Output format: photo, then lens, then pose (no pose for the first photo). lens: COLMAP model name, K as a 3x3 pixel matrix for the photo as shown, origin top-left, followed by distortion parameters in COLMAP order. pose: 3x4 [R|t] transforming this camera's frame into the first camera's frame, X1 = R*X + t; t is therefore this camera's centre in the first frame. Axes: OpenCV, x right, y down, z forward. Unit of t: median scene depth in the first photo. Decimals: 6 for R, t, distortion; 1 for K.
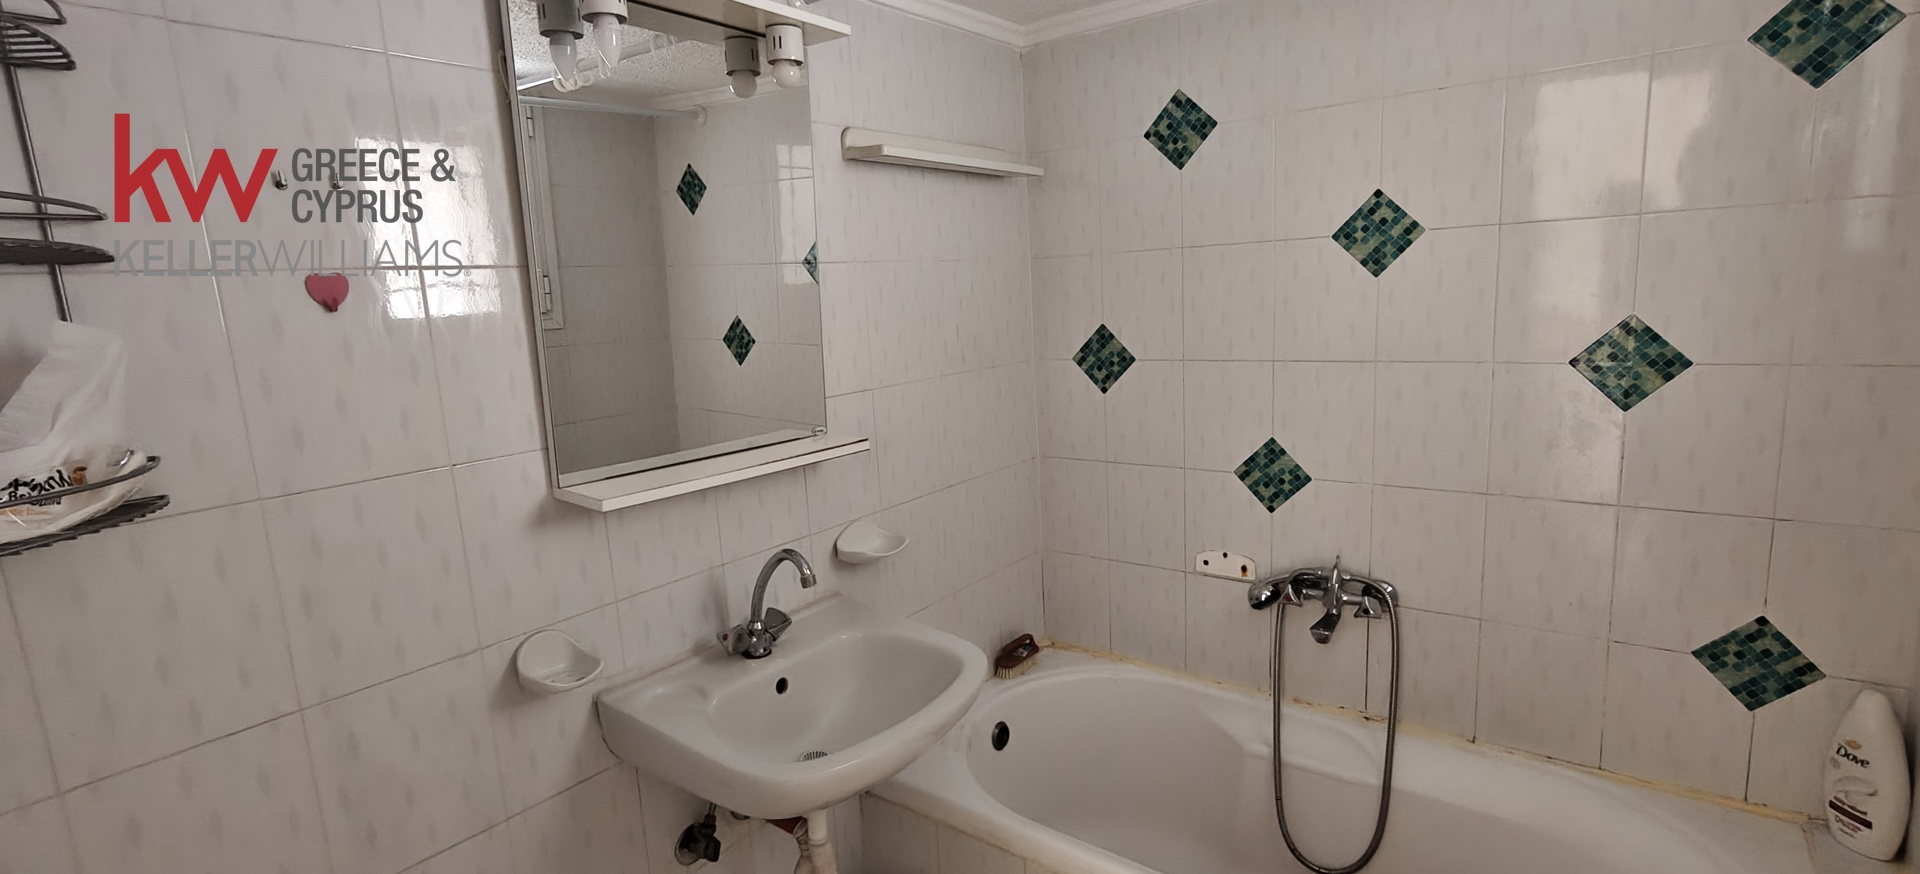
lens RADIAL K [[867.6, 0, 958.4], [0, 867.6, 429.2], [0, 0, 1]] dist [0.002684, -0.001321]
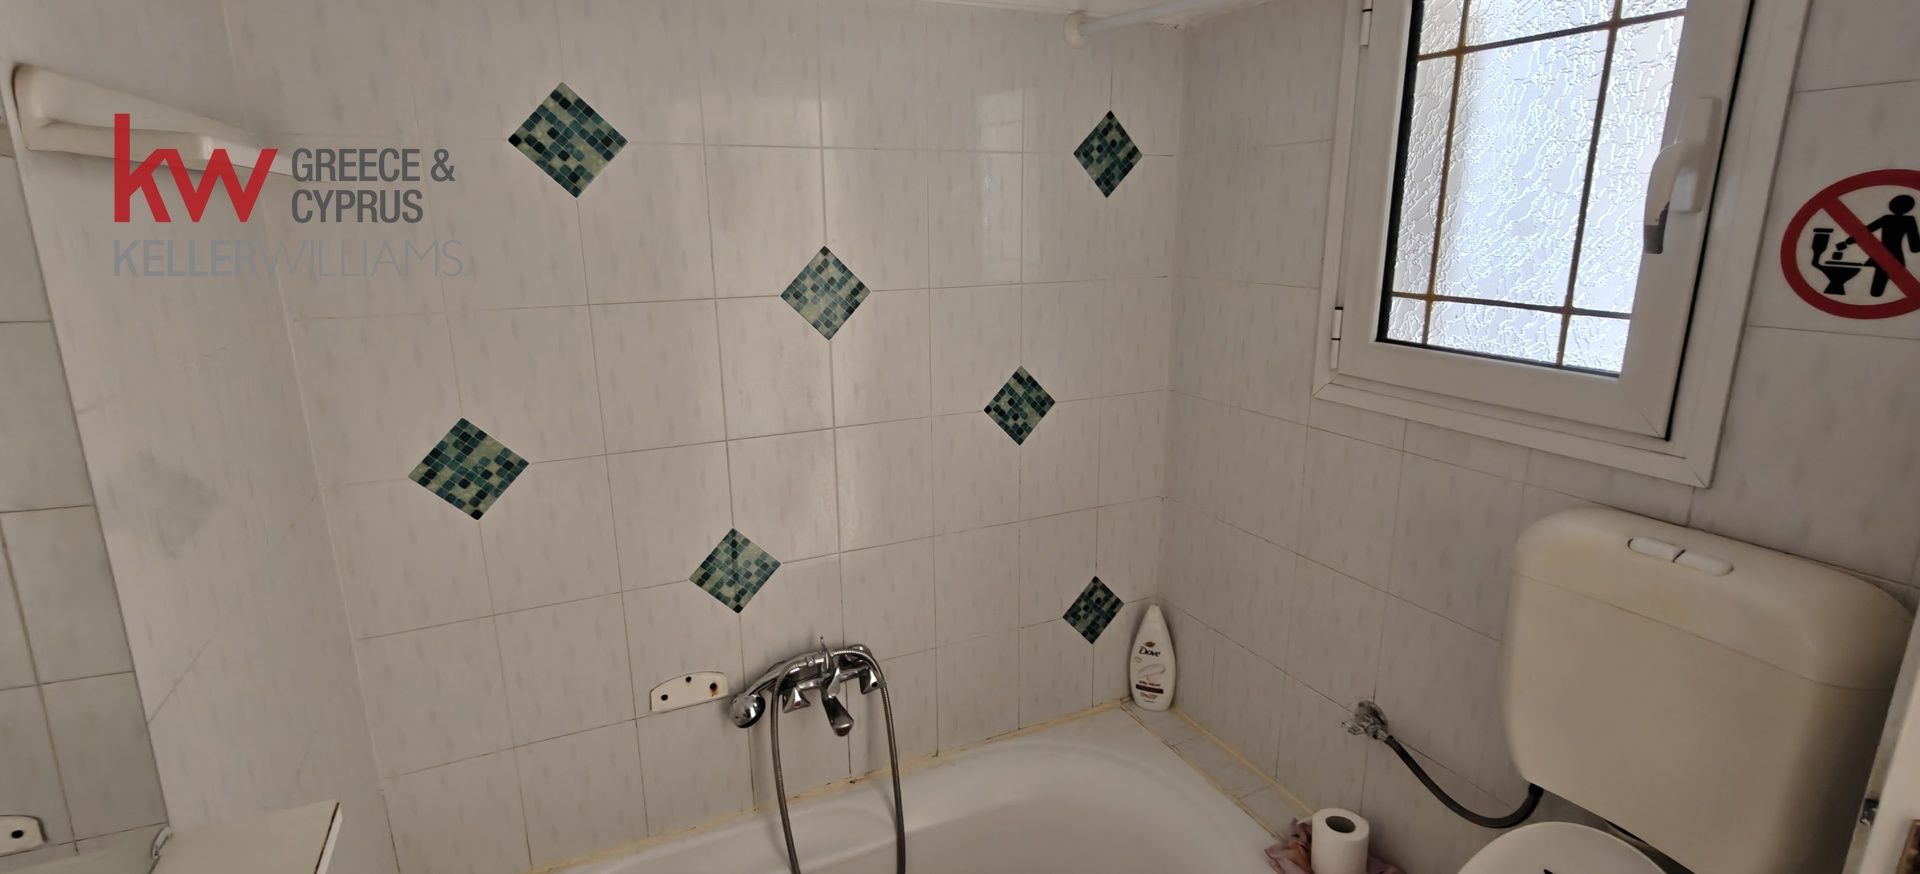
lens RADIAL K [[867.6, 0, 956.7], [0, 867.6, 435.9], [0, 0, 1]] dist [0.002684, -0.001321]
pose [[0.461943, -0.170706, 0.870326, -0.280865], [0.130091, 0.983730, 0.123901, -0.169377], [-0.877317, 0.055986, 0.476635, 0.436152]]
